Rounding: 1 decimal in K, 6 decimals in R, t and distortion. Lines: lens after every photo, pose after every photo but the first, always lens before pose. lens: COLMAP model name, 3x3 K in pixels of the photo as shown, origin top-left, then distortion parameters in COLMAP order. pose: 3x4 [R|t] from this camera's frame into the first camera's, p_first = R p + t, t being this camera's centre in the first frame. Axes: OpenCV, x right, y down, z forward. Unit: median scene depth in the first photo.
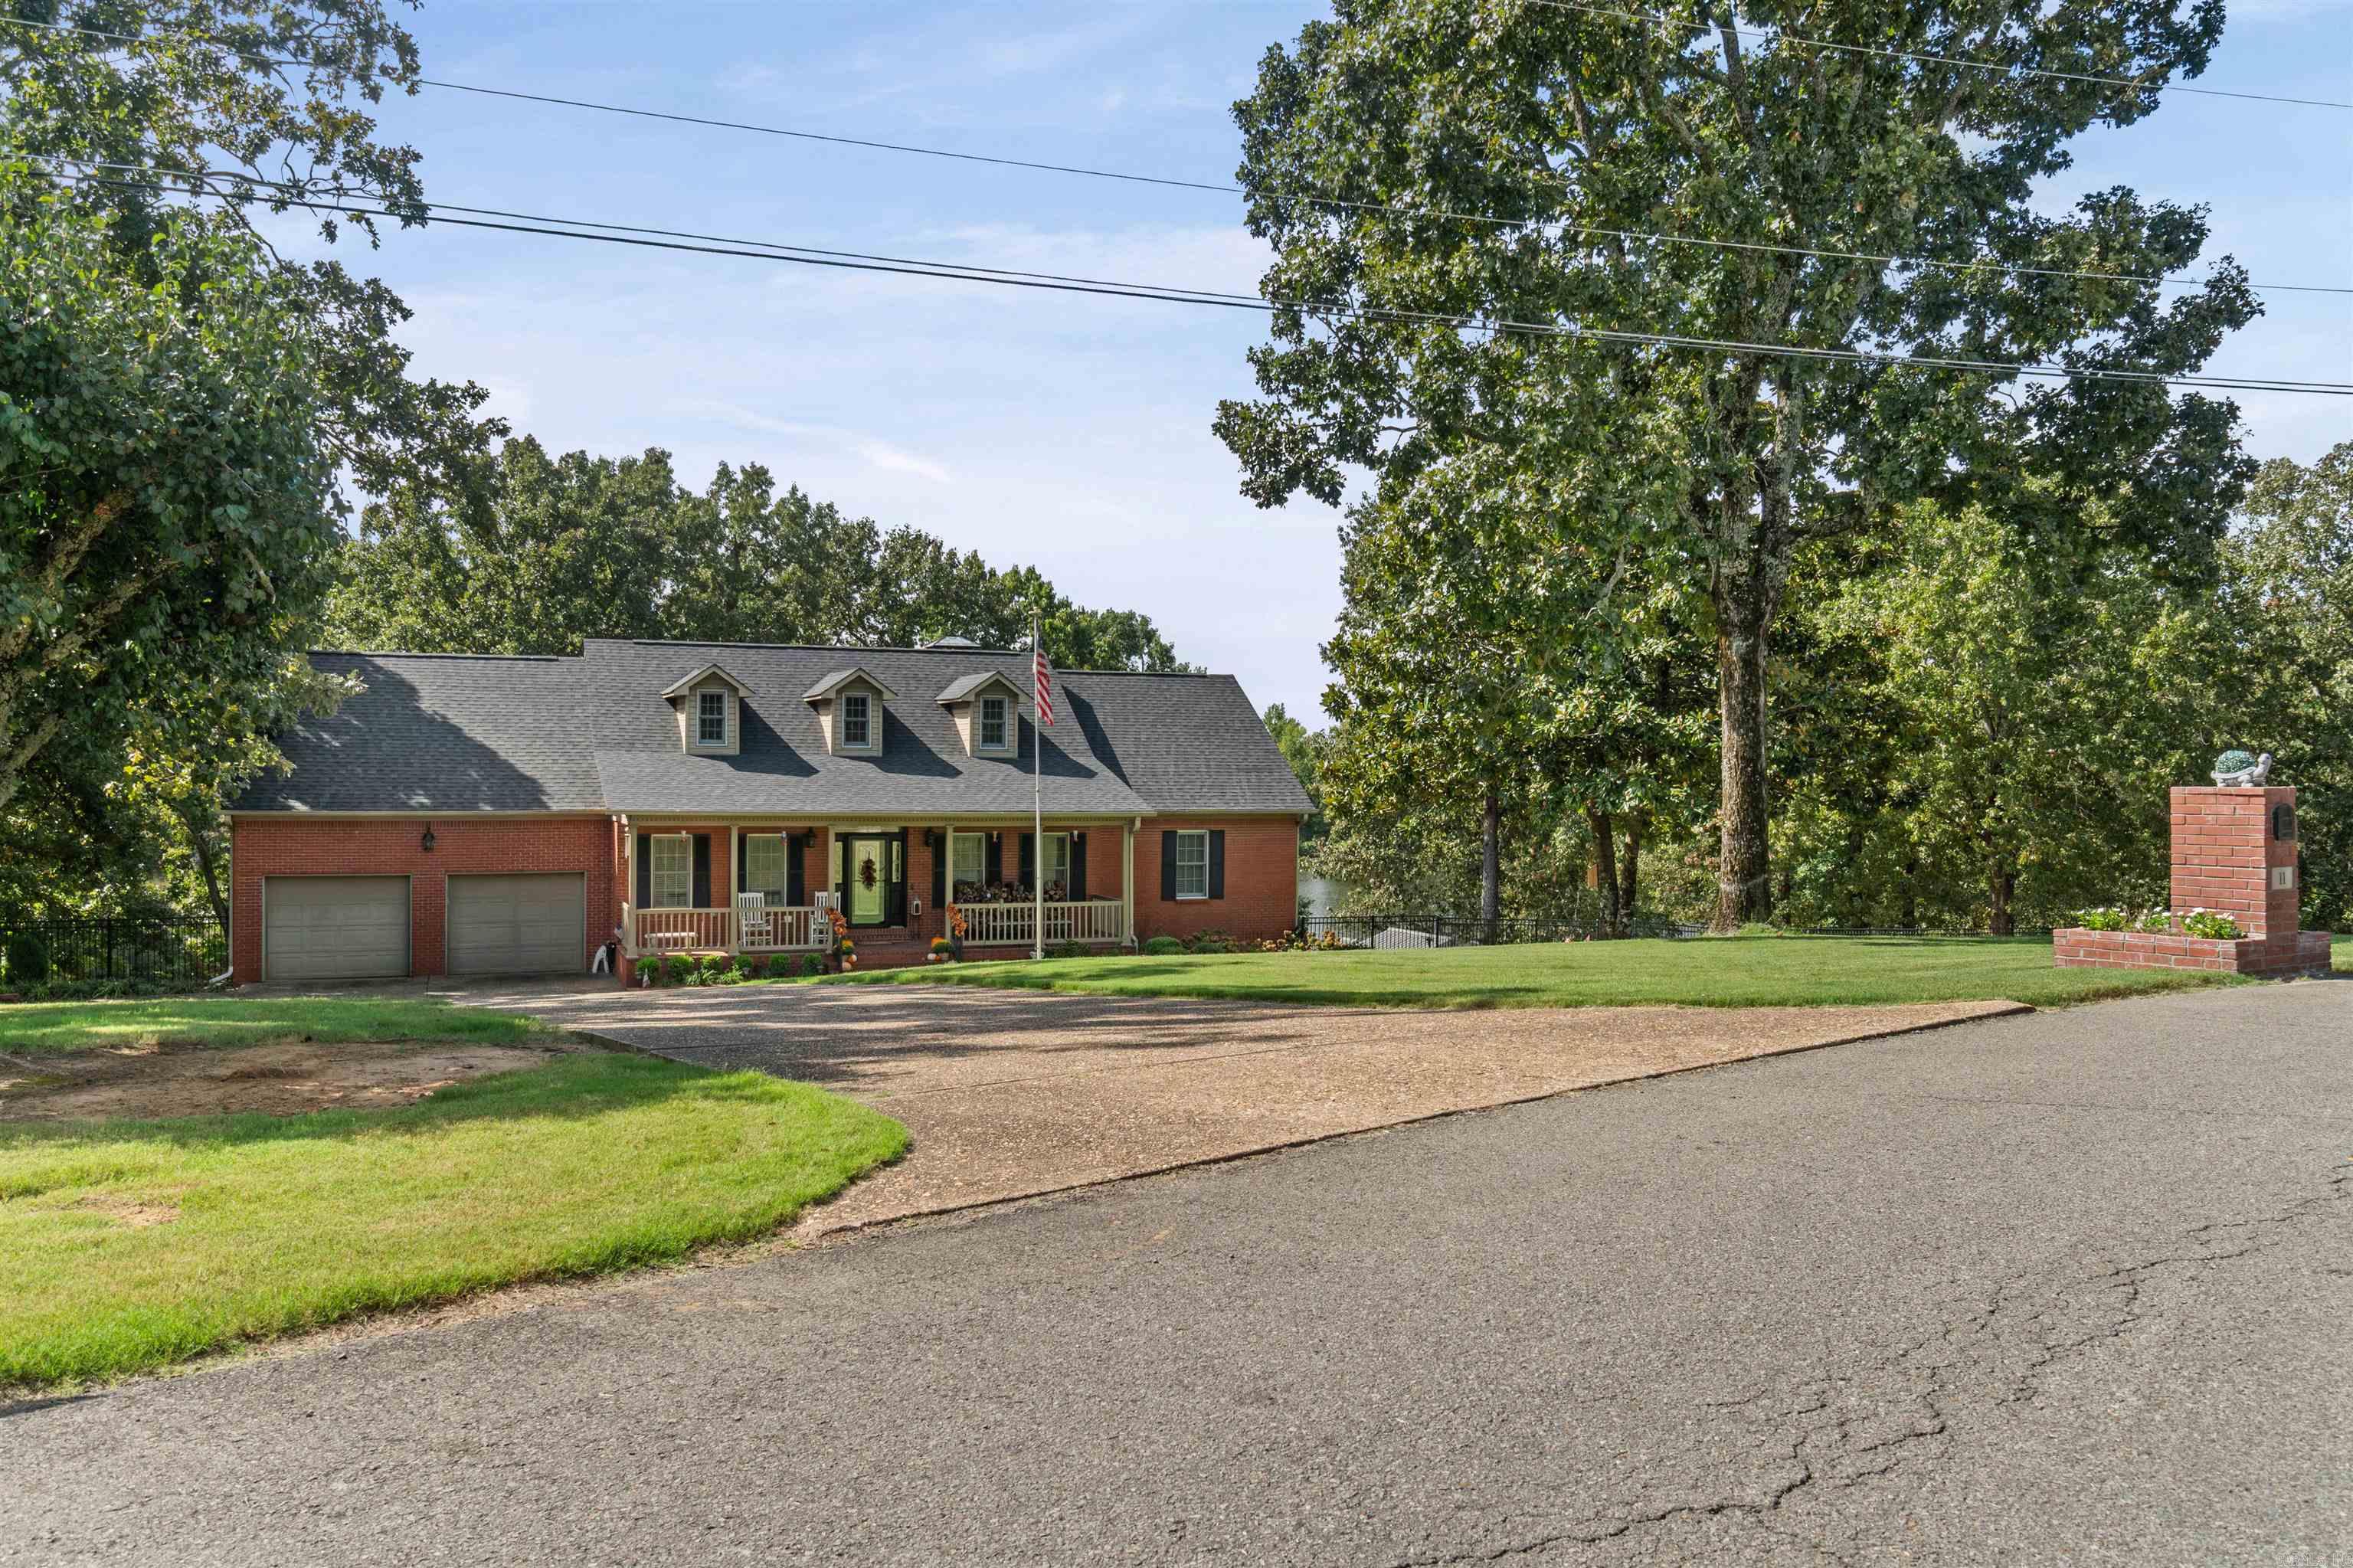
lens RADIAL K [[1861.8, 0, 1112.1], [0, 1861.8, 811.9], [0, 0, 1]] dist [0.003296, 0.005747]
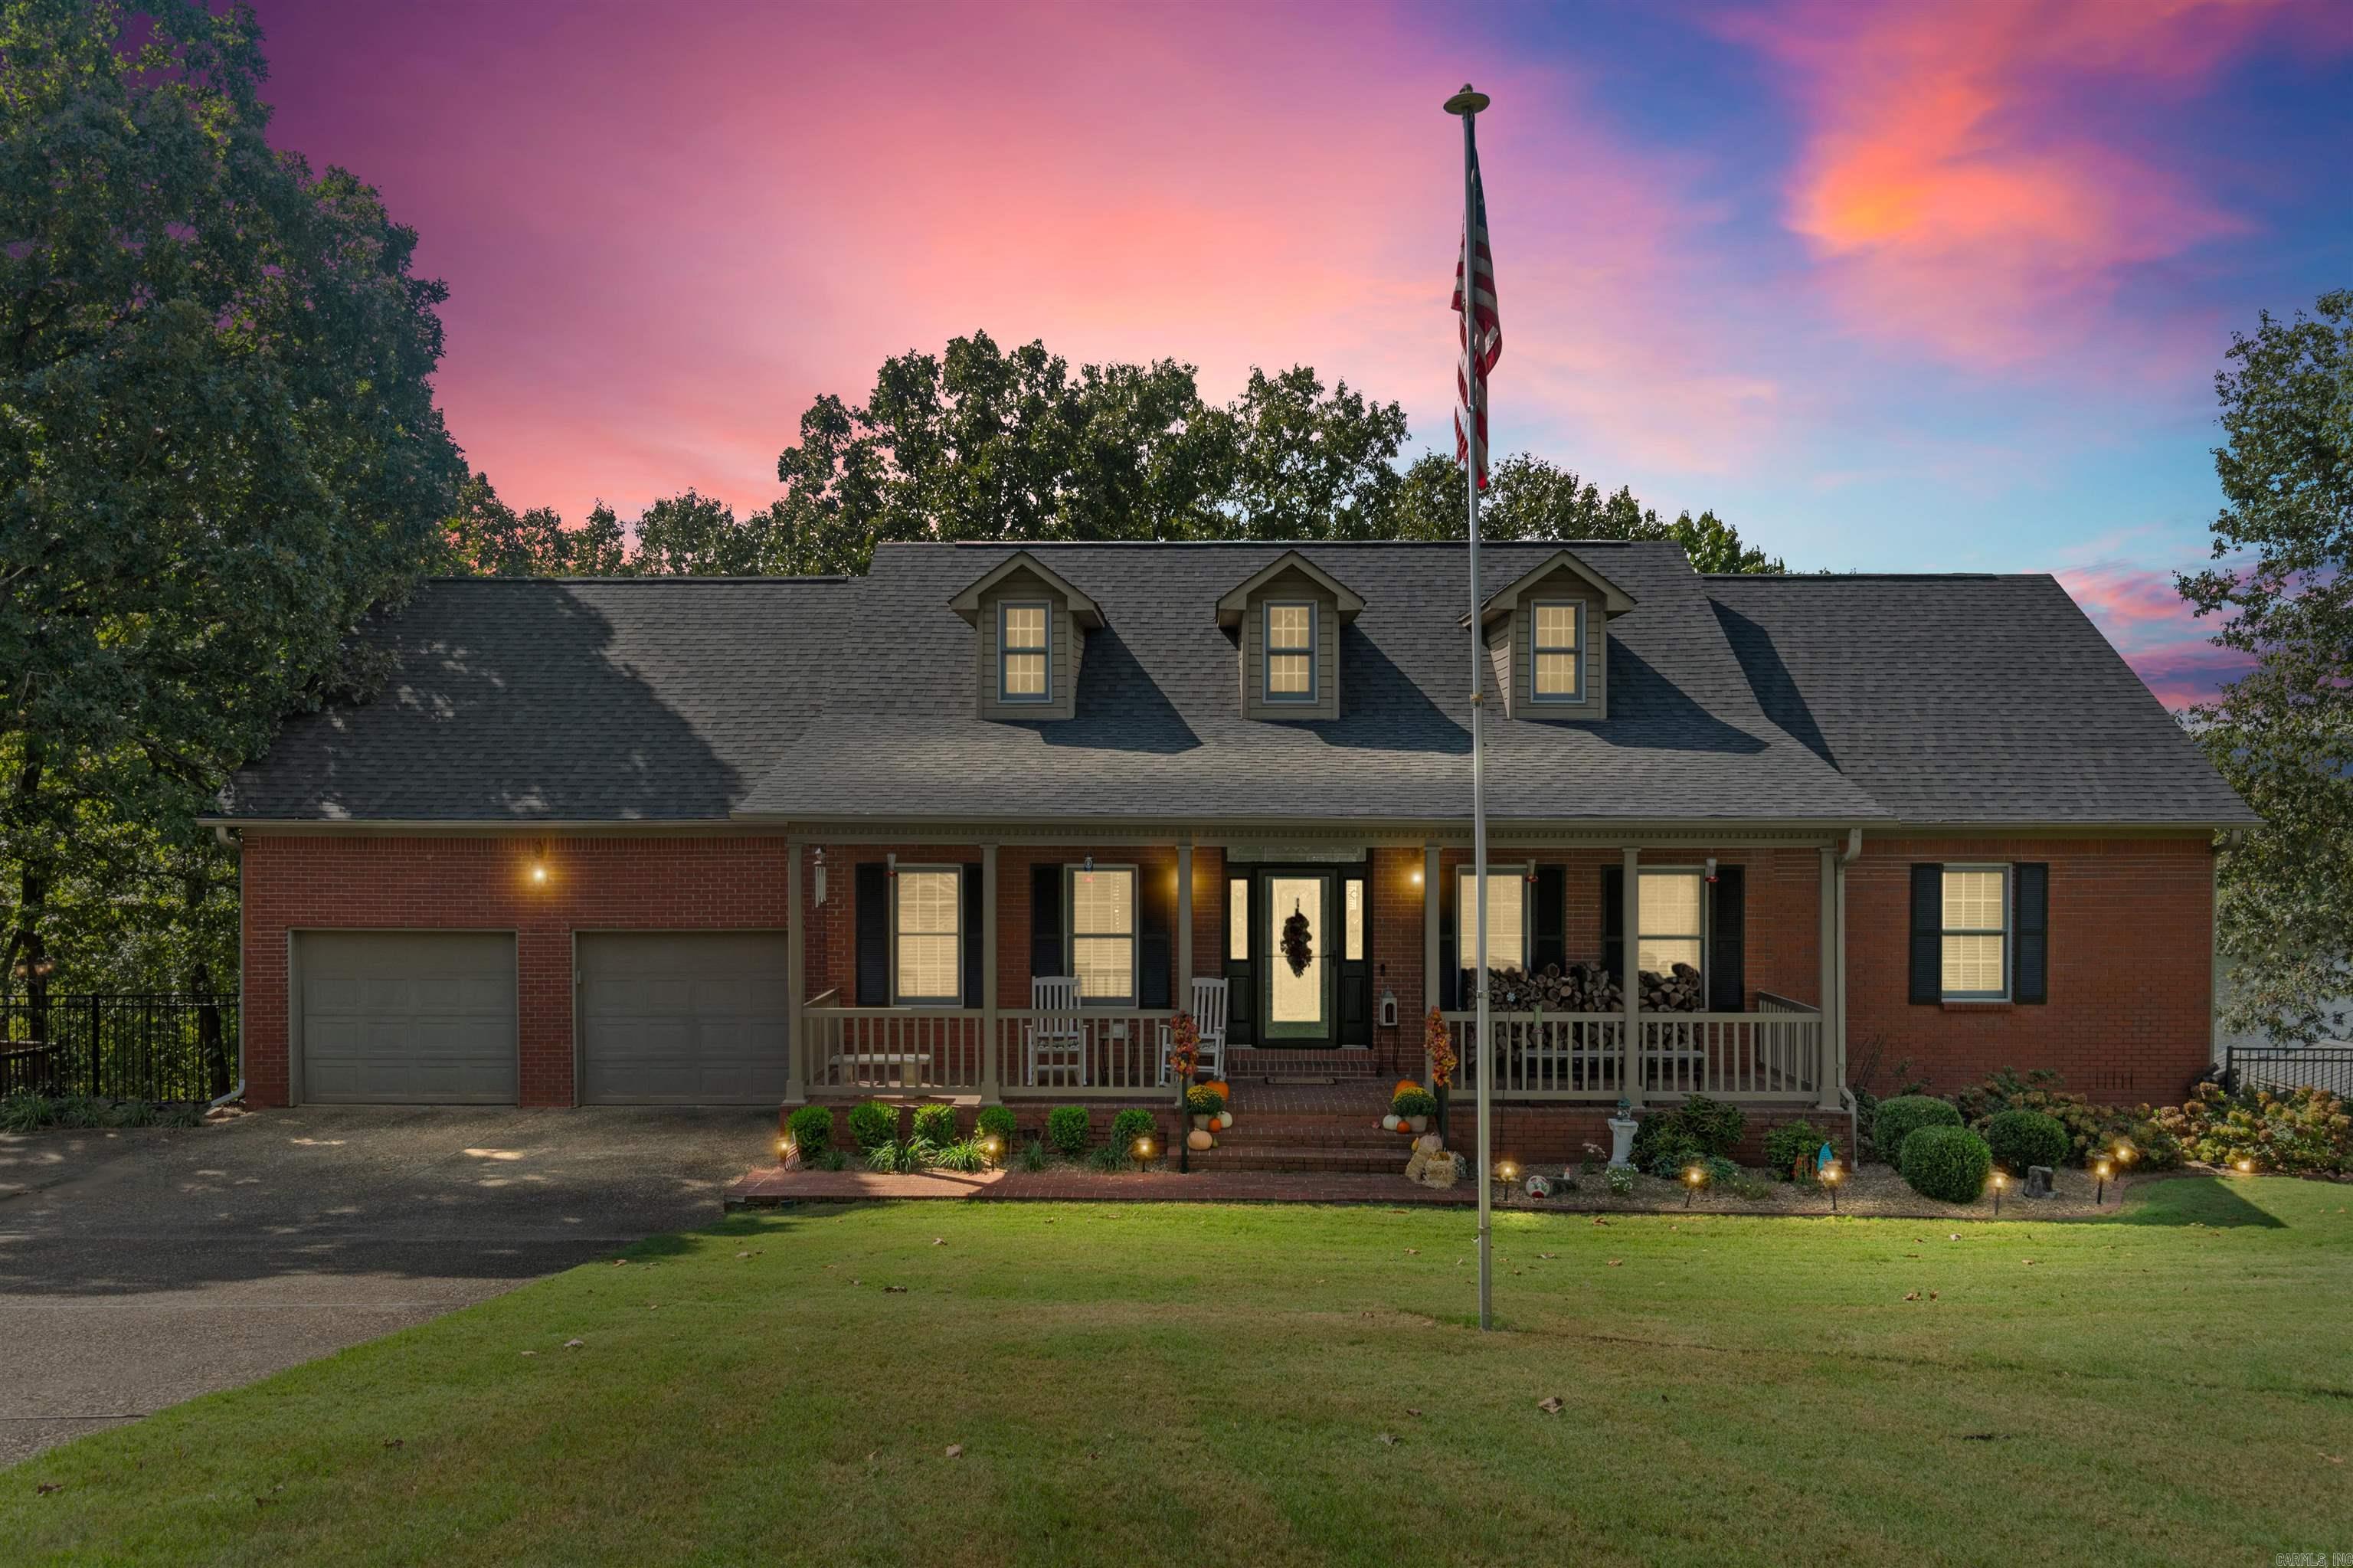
lens RADIAL K [[1861.8, 0, 1112.1], [0, 1861.8, 811.9], [0, 0, 1]] dist [0.003296, 0.005747]
pose [[0.931826, -0.005060, -0.362871, 0.008853], [-0.002551, 0.999787, -0.020490, 0.007350], [0.362898, 0.020019, 0.931614, 0.470835]]
